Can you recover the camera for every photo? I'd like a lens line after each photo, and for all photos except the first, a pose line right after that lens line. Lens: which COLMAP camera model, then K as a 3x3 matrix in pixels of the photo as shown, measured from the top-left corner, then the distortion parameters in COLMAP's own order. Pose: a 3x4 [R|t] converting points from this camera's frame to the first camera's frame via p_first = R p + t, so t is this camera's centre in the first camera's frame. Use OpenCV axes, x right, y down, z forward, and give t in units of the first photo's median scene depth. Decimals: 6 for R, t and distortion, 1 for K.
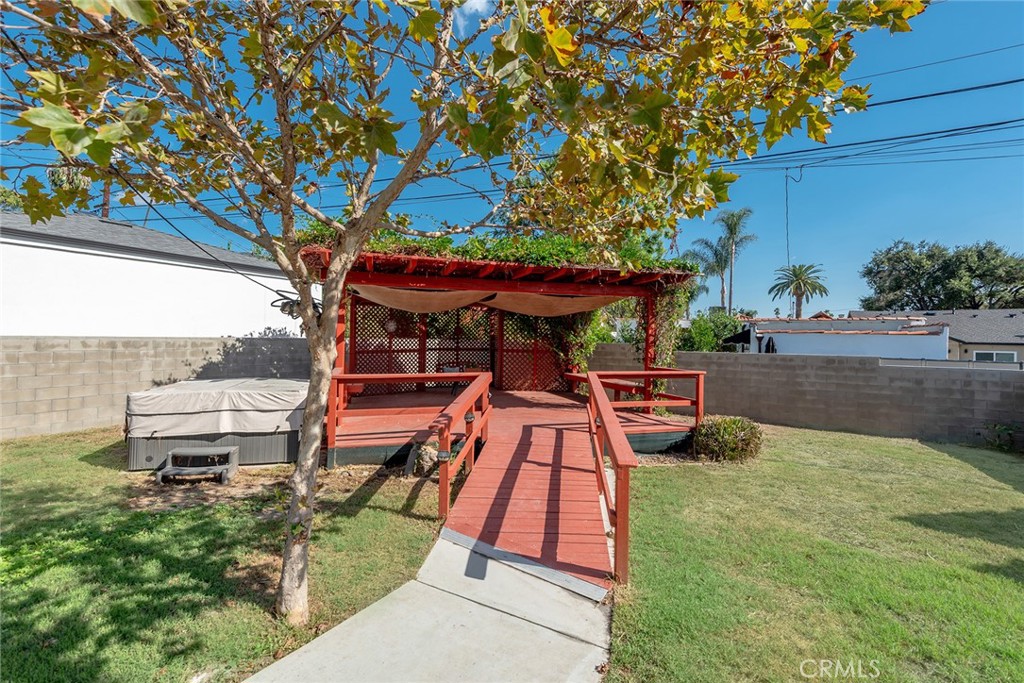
lens RADIAL K [[467.0, 0, 505.7], [0, 467.0, 333.7], [0, 0, 1]] dist [0.023479, -0.006833]
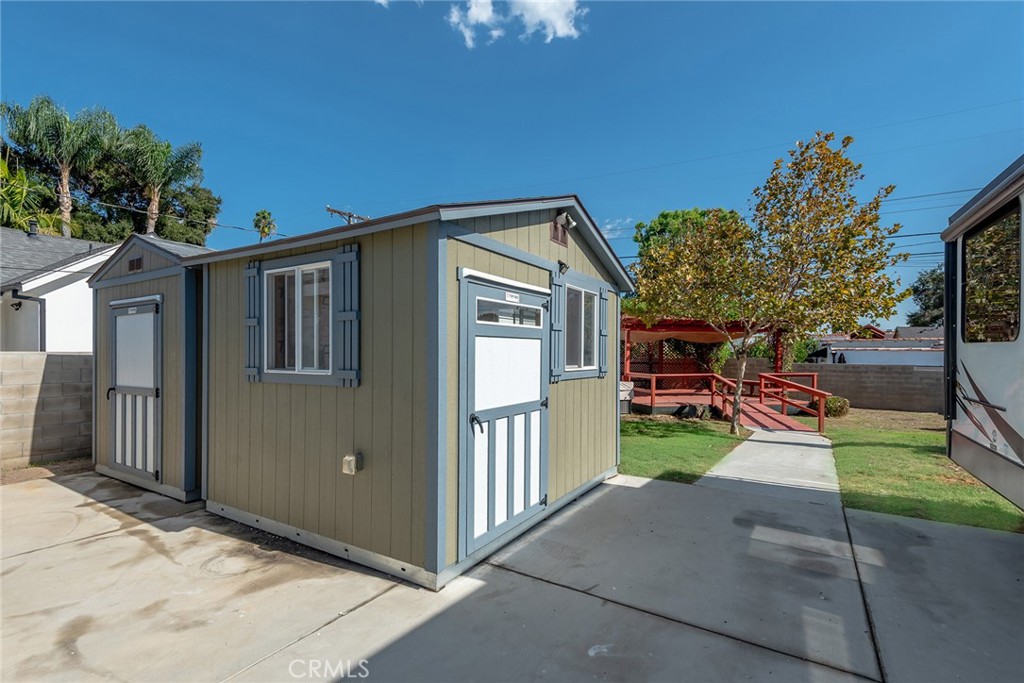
lens RADIAL K [[467.0, 0, 511.3], [0, 467.0, 353.3], [0, 0, 1]] dist [0.023479, -0.006833]
pose [[0.998400, -0.011521, -0.055358, -0.504778], [0.012170, 0.999861, 0.011402, -0.026958], [0.055219, -0.012058, 0.998401, -0.701225]]
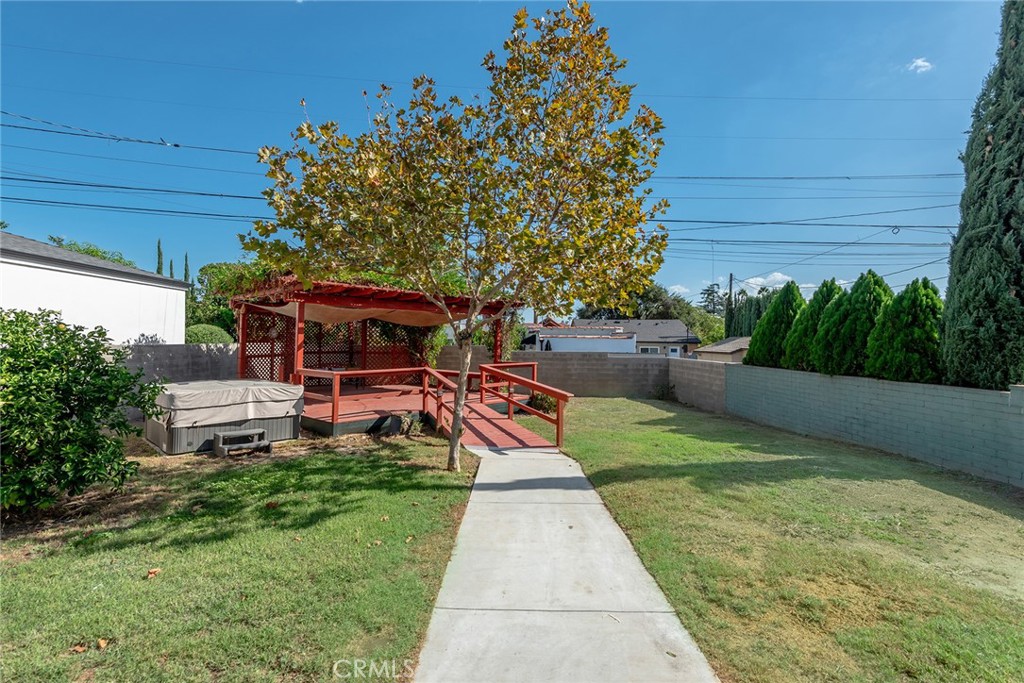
lens RADIAL K [[467.0, 0, 510.3], [0, 467.0, 336.1], [0, 0, 1]] dist [0.023479, -0.006833]
pose [[0.867065, -0.001974, 0.498192, -0.340089], [-0.000825, 0.999985, 0.005398, -0.016275], [-0.498195, -0.005092, 0.867050, -0.275577]]
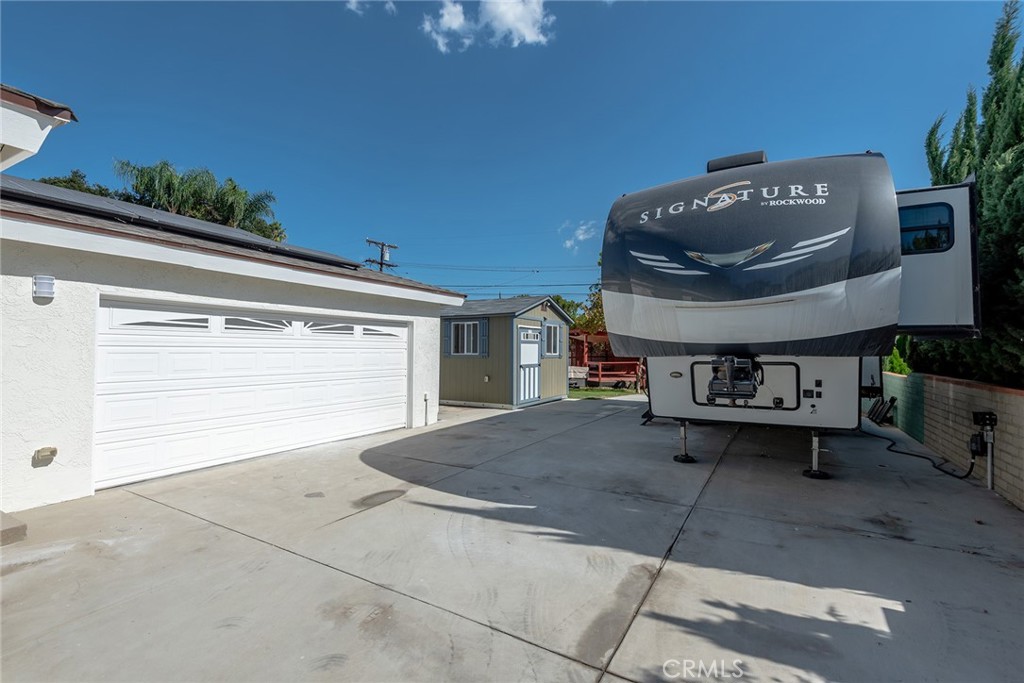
lens RADIAL K [[467.0, 0, 513.5], [0, 467.0, 338.4], [0, 0, 1]] dist [0.023479, -0.006833]
pose [[0.999878, -0.011641, -0.010409, -0.548536], [0.011490, 0.999830, -0.014412, -0.030998], [0.010575, 0.014290, 0.999842, -1.443053]]
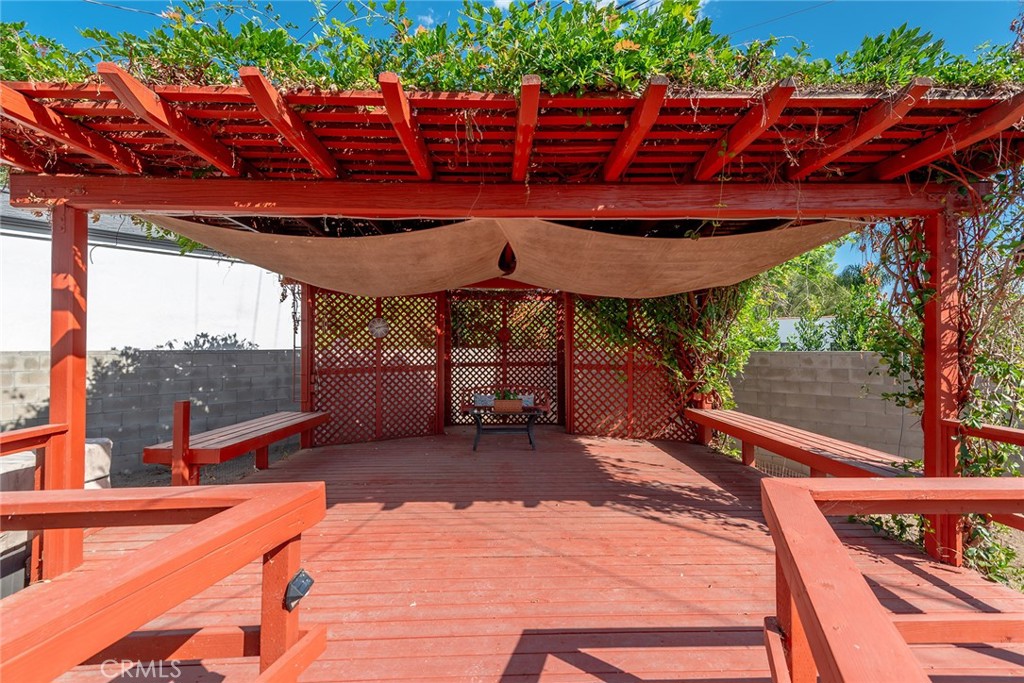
lens RADIAL K [[467.0, 0, 509.5], [0, 467.0, 332.1], [0, 0, 1]] dist [0.023479, -0.006833]
pose [[0.966551, -0.023572, -0.255389, 0.079529], [0.017280, 0.999490, -0.026853, 0.009011], [0.255891, 0.021541, 0.966465, 0.492698]]
